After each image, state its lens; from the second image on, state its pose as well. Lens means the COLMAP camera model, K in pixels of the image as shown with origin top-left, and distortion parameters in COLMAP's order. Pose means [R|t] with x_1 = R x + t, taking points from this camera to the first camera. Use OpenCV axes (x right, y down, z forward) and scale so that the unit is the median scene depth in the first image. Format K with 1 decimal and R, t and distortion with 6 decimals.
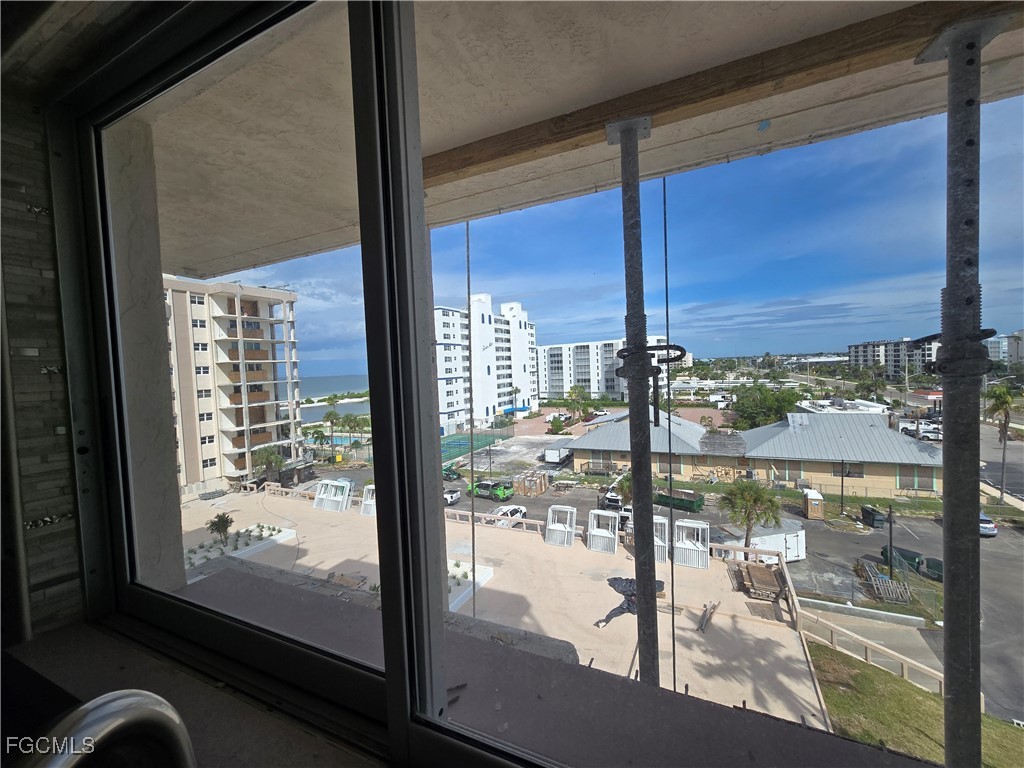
lens RADIAL K [[420.3, 0, 519.2], [0, 420.3, 383.3], [0, 0, 1]] dist [-0.001874, 0.001150]
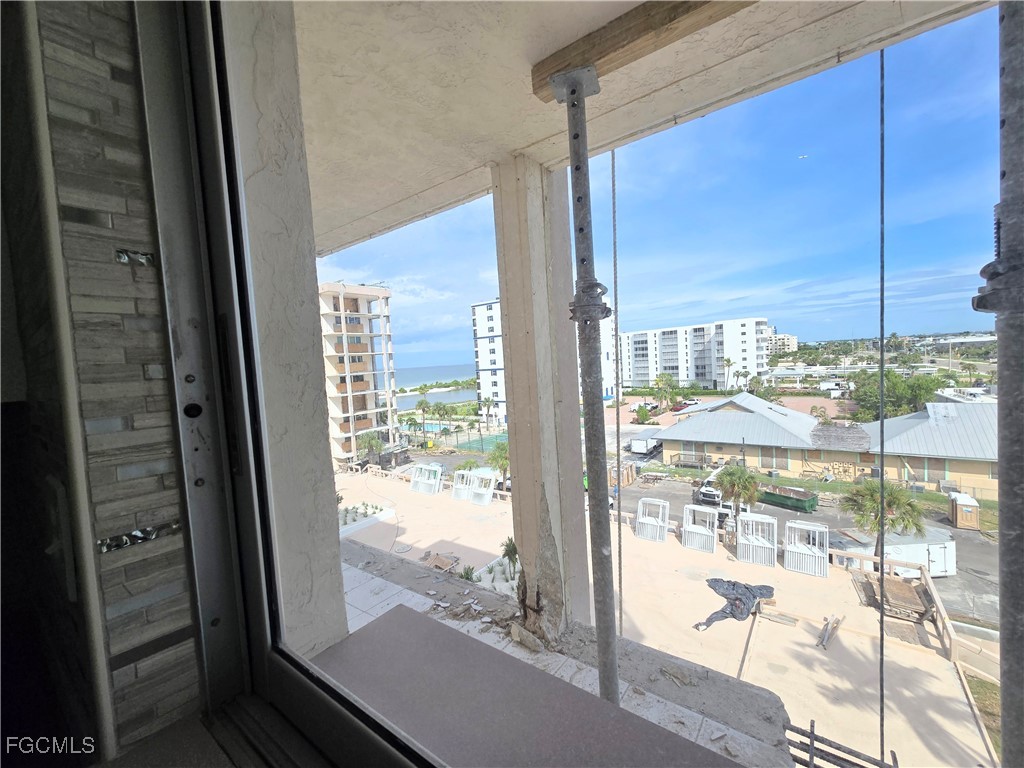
lens RADIAL K [[420.3, 0, 517.8], [0, 420.3, 383.2], [0, 0, 1]] dist [-0.001874, 0.001150]
pose [[0.980955, -0.006038, -0.194140, -0.015612], [0.010983, 0.999642, 0.024407, 0.003546], [0.193923, -0.026075, 0.980670, 0.016592]]
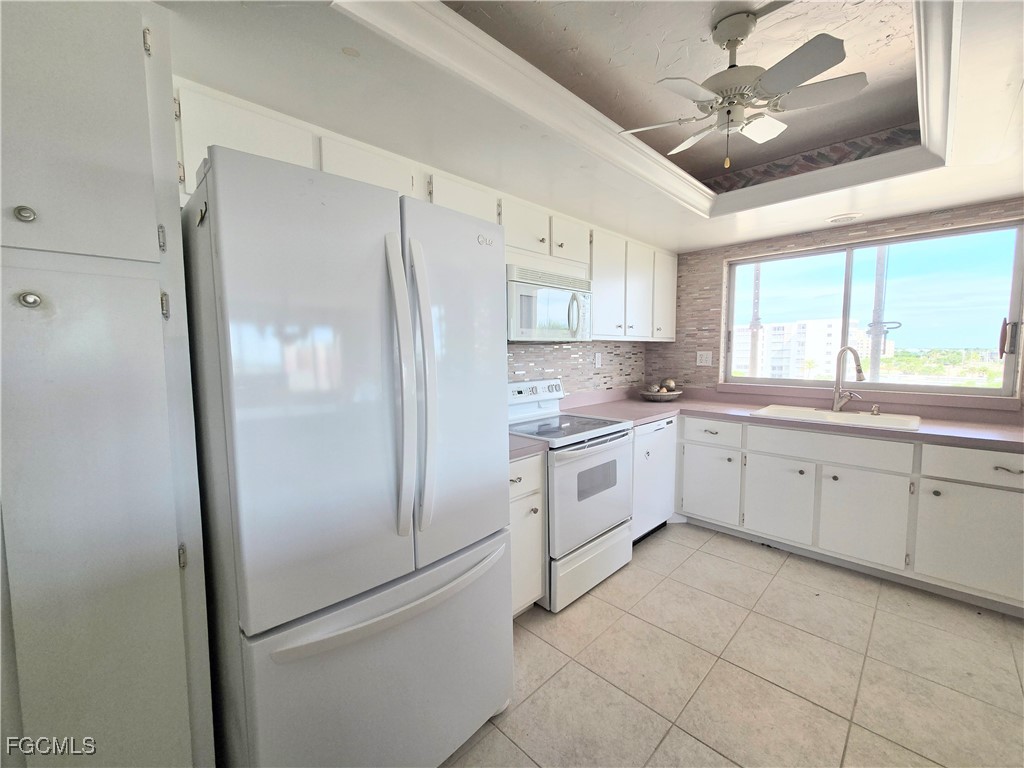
lens RADIAL K [[420.3, 0, 519.7], [0, 420.3, 382.5], [0, 0, 1]] dist [-0.001874, 0.001150]
pose [[0.943515, 0.065003, -0.324892, -0.048916], [-0.050051, 0.997276, 0.054178, 0.013233], [0.327529, -0.034856, 0.944198, -0.113405]]
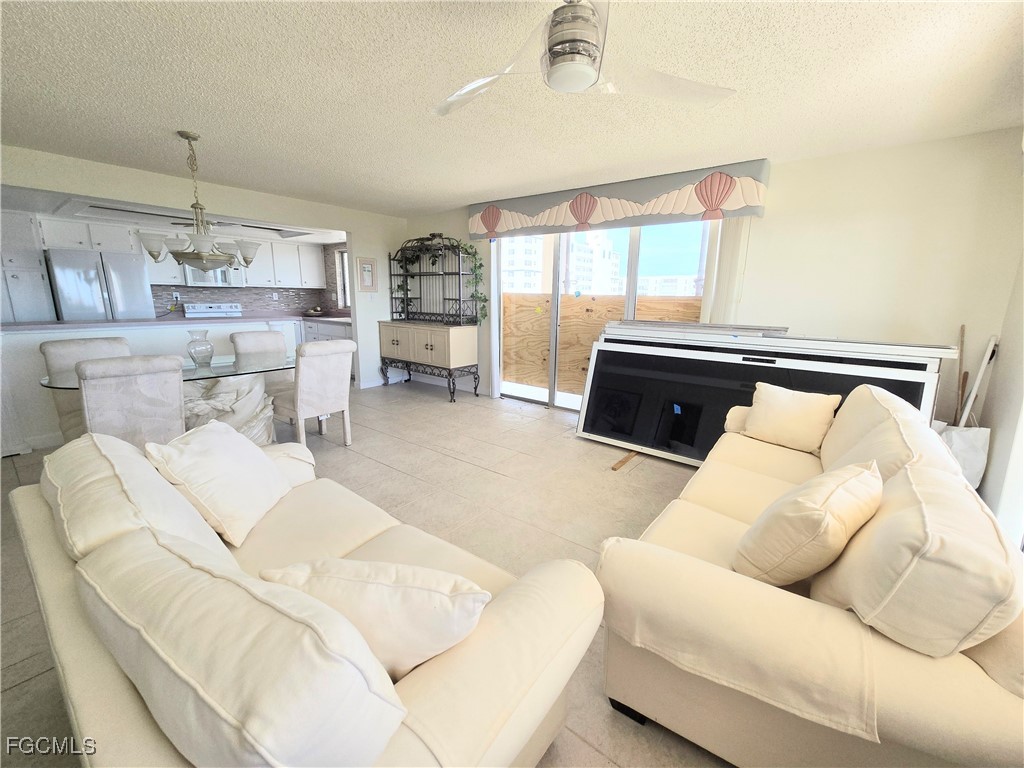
lens RADIAL K [[420.3, 0, 523.5], [0, 420.3, 385.0], [0, 0, 1]] dist [-0.001874, 0.001150]
pose [[0.977810, 0.101828, -0.183081, 0.143462], [-0.068980, 0.981684, 0.177592, 0.009201], [0.197811, -0.161023, 0.966924, -0.226022]]
